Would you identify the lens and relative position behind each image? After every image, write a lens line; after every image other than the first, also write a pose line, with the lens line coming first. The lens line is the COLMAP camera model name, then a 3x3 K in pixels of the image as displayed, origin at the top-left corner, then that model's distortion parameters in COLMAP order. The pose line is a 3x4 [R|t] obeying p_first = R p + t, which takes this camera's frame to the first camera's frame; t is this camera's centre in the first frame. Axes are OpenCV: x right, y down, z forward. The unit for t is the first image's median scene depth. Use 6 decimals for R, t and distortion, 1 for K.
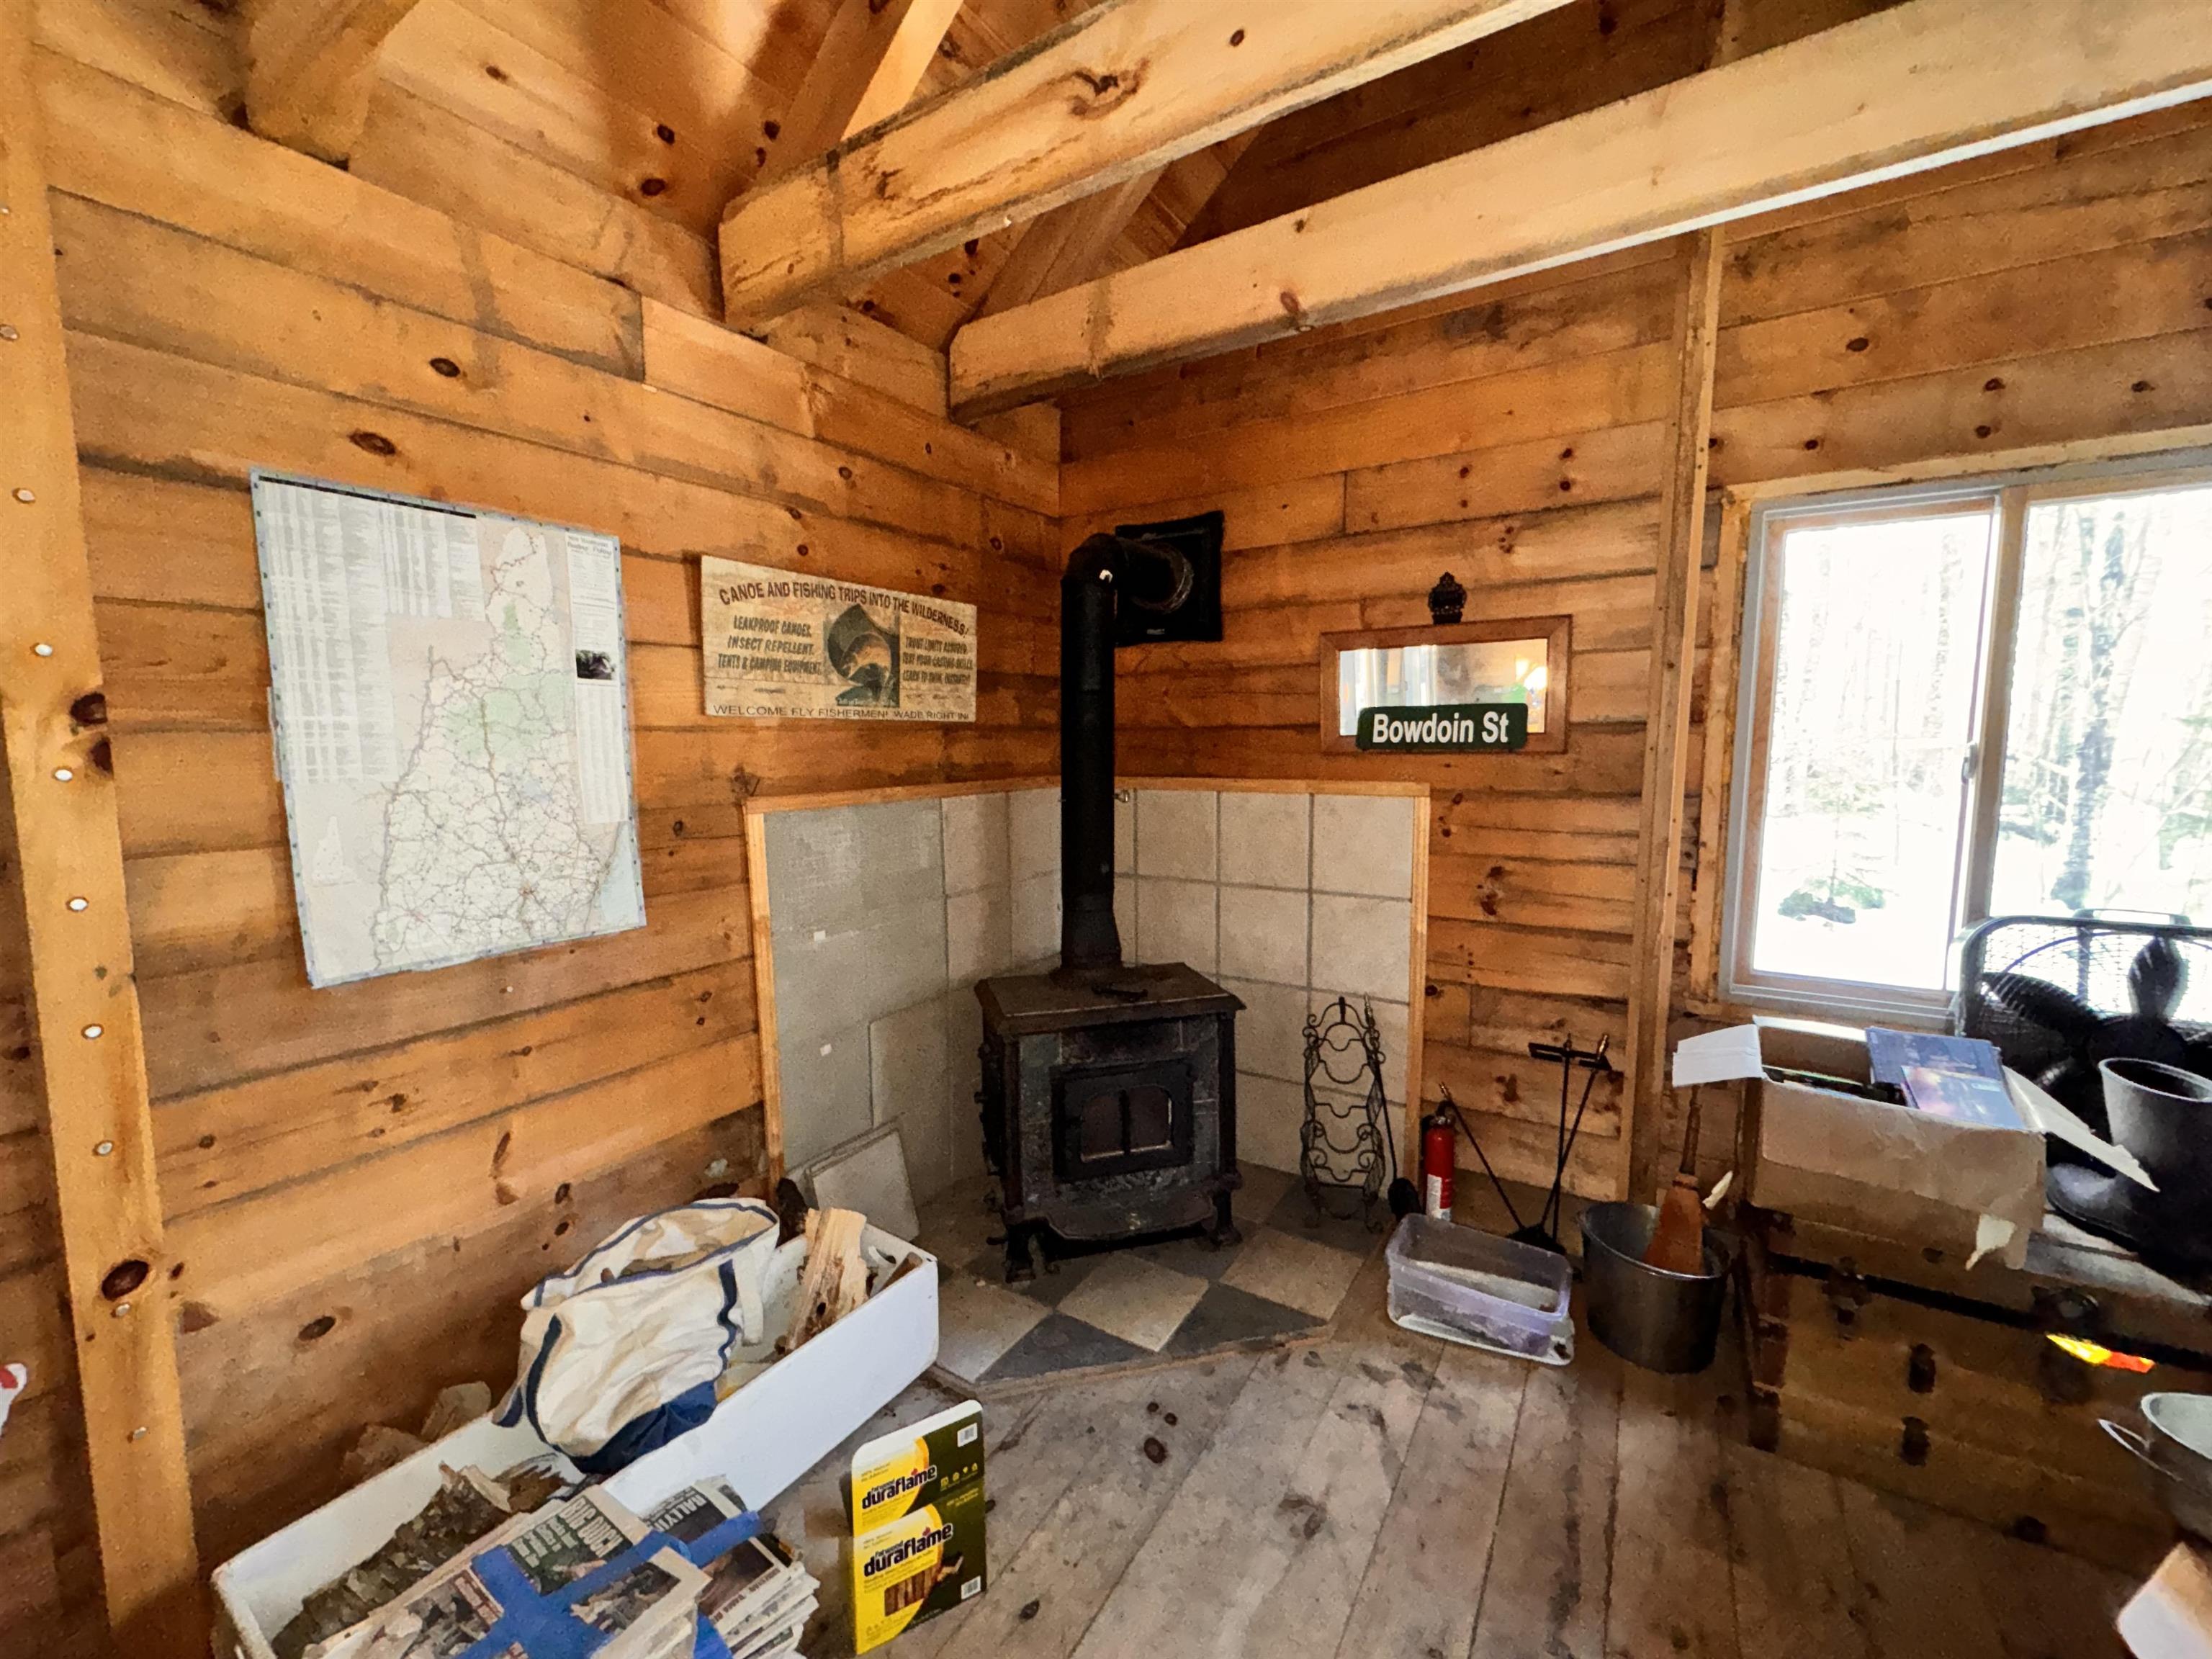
lens RADIAL K [[879.9, 0, 1107.3], [0, 879.9, 821.2], [0, 0, 1]] dist [-0.003761, -0.000106]
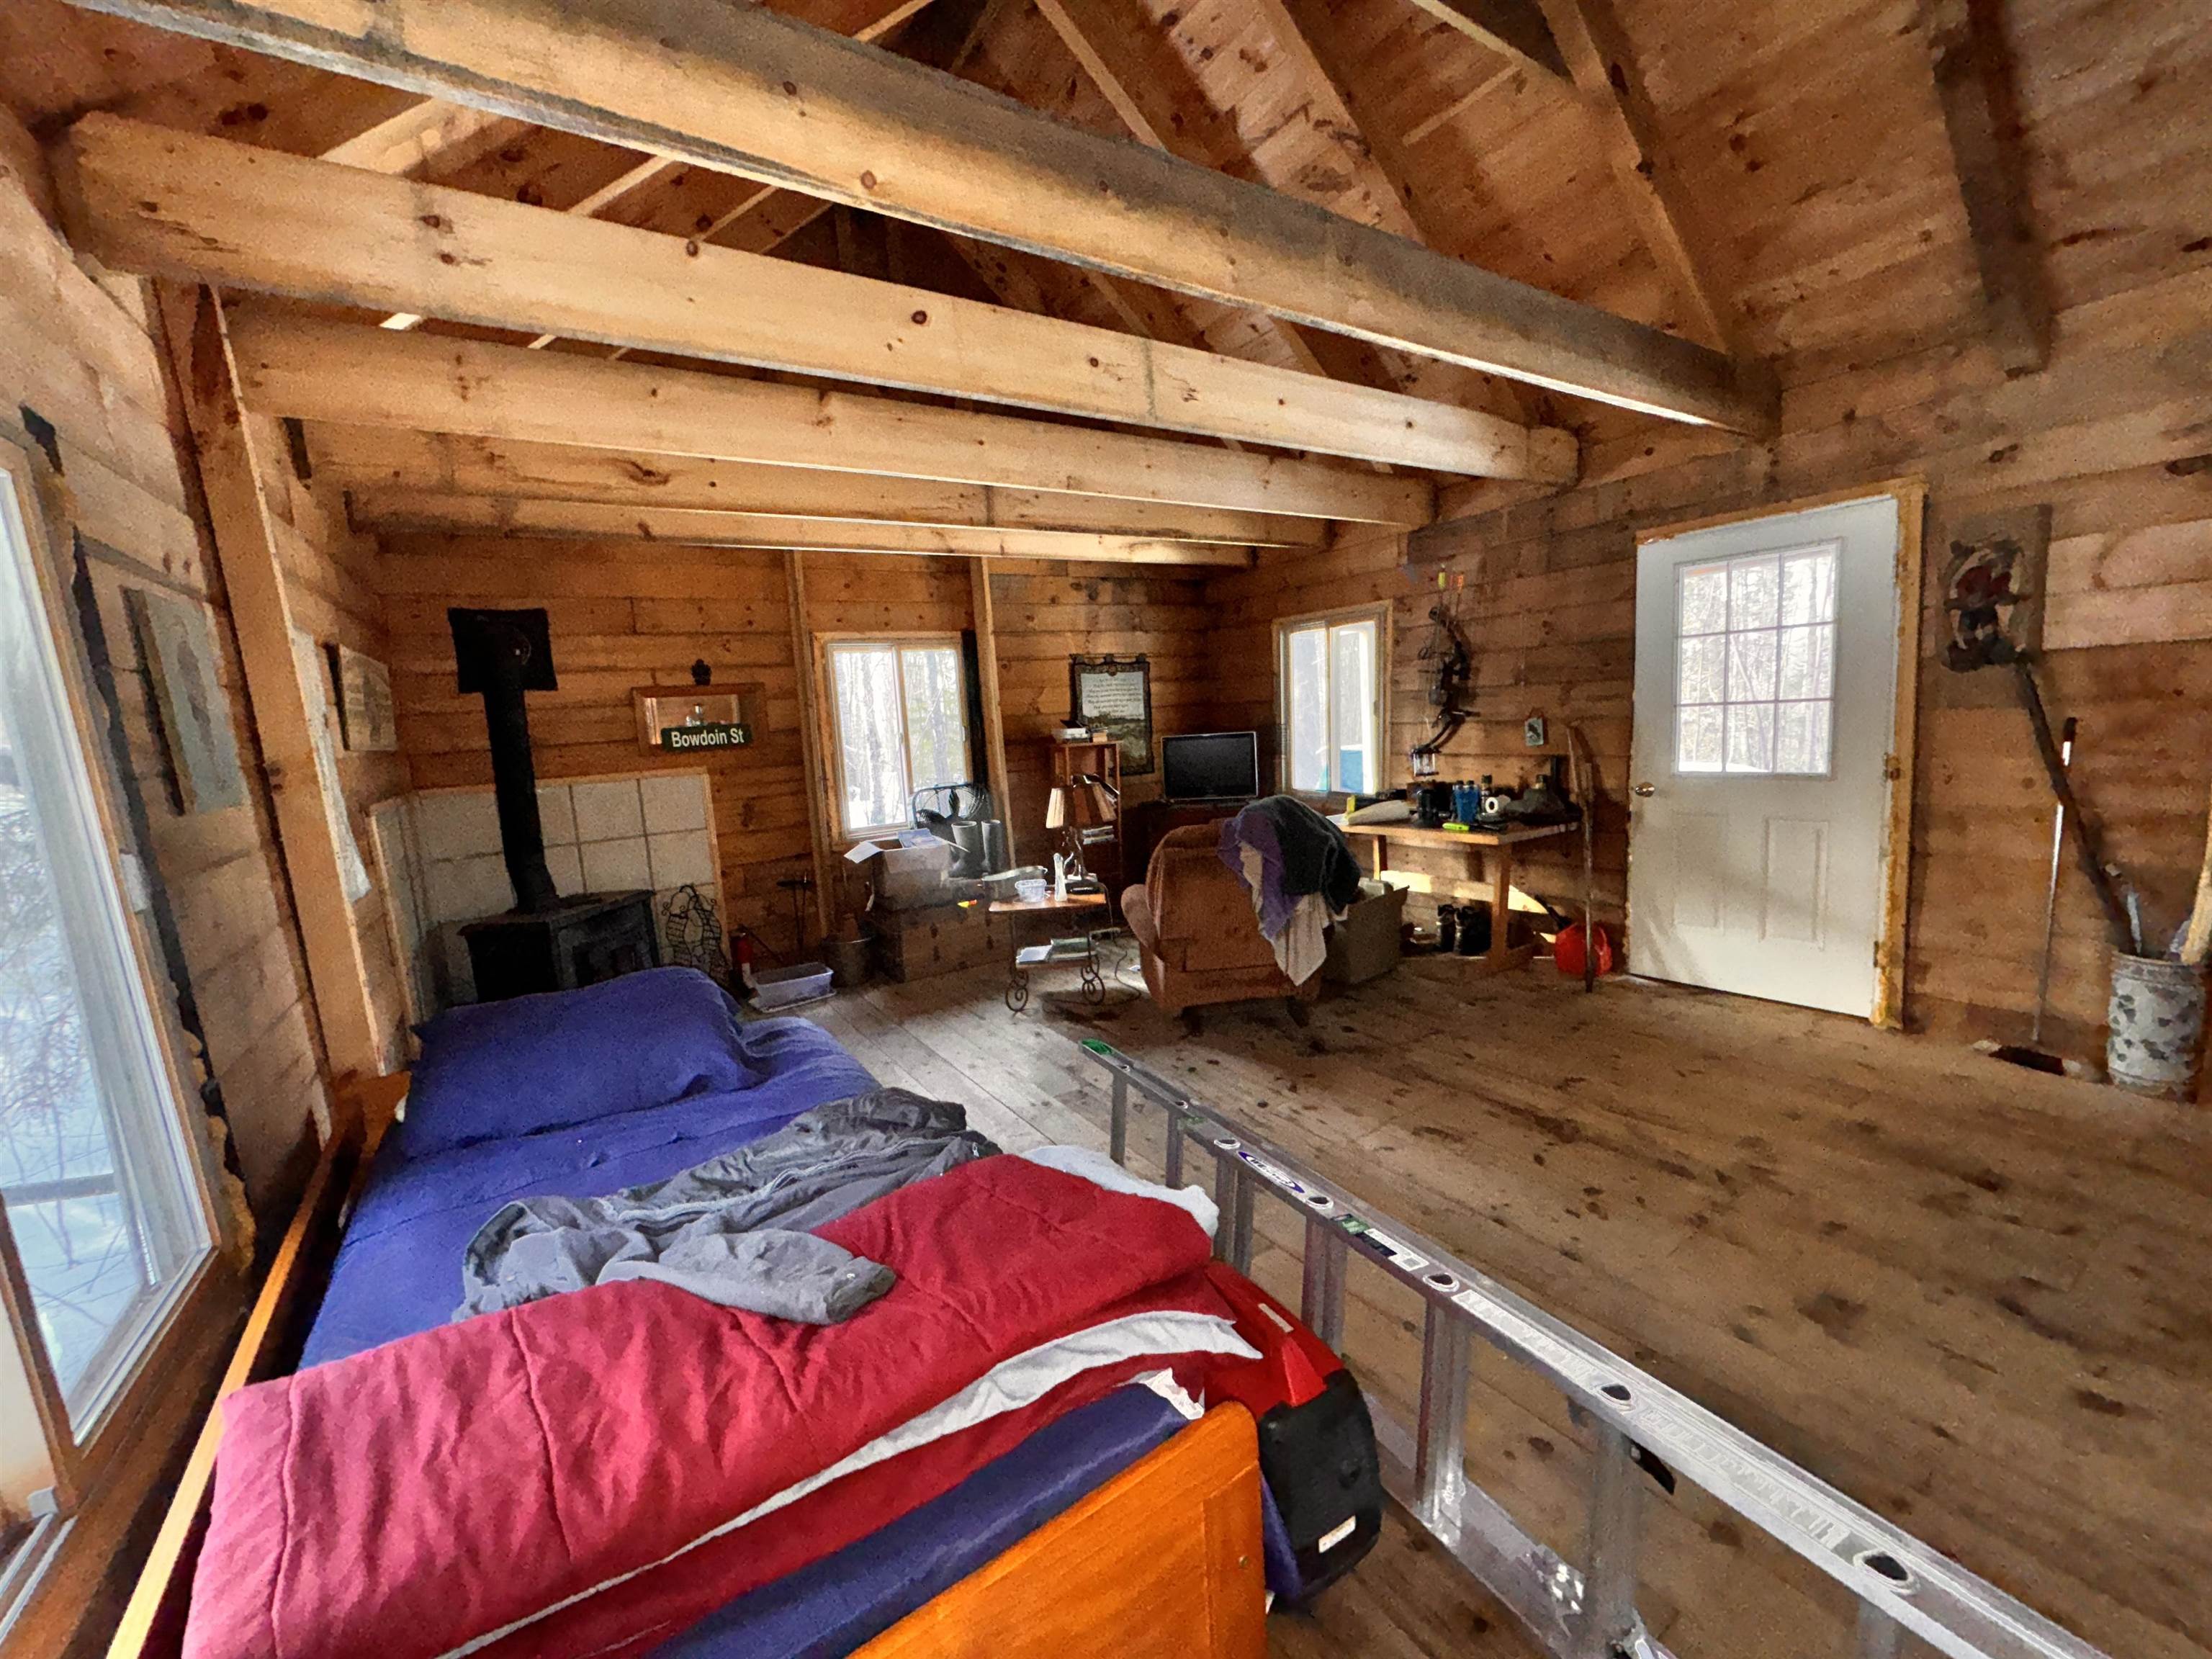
lens RADIAL K [[879.9, 0, 1110.5], [0, 879.9, 838.6], [0, 0, 1]] dist [-0.003761, -0.000106]
pose [[0.415411, -0.153079, 0.896661, -1.055780], [0.141860, 0.984580, 0.102367, 0.043034], [-0.898504, 0.084675, 0.430721, -0.639624]]
